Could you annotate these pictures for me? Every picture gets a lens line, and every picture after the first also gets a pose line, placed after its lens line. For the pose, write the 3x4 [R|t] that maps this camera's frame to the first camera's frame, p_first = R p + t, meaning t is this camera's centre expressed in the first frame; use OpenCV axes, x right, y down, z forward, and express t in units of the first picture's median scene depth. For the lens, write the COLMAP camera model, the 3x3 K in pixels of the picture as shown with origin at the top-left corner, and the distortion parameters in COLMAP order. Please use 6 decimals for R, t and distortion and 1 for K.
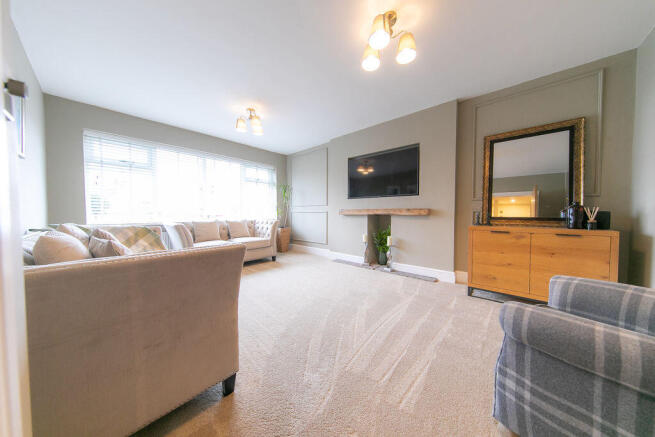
lens RADIAL K [[215.9, 0, 327.5], [0, 215.9, 218.5], [0, 0, 1]] dist [-0.000079, -0.000007]
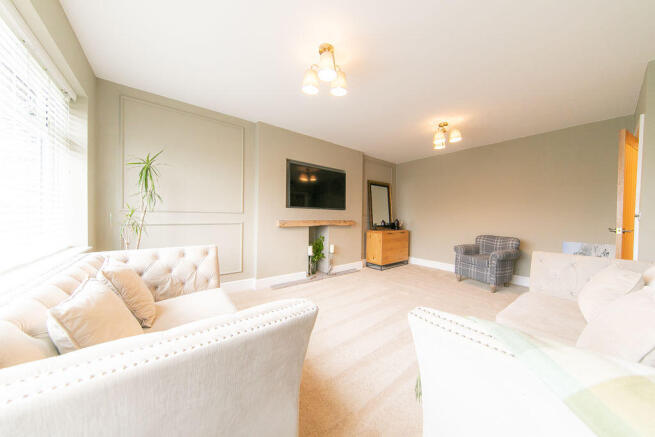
lens RADIAL K [[215.9, 0, 327.5], [0, 215.9, 218.5], [0, 0, 1]] dist [-0.000079, -0.000007]
pose [[0.150178, 0.001186, 0.988658, -0.778951], [0.019529, 0.999801, -0.004166, -0.047133], [-0.988466, 0.019933, 0.150125, 0.791479]]
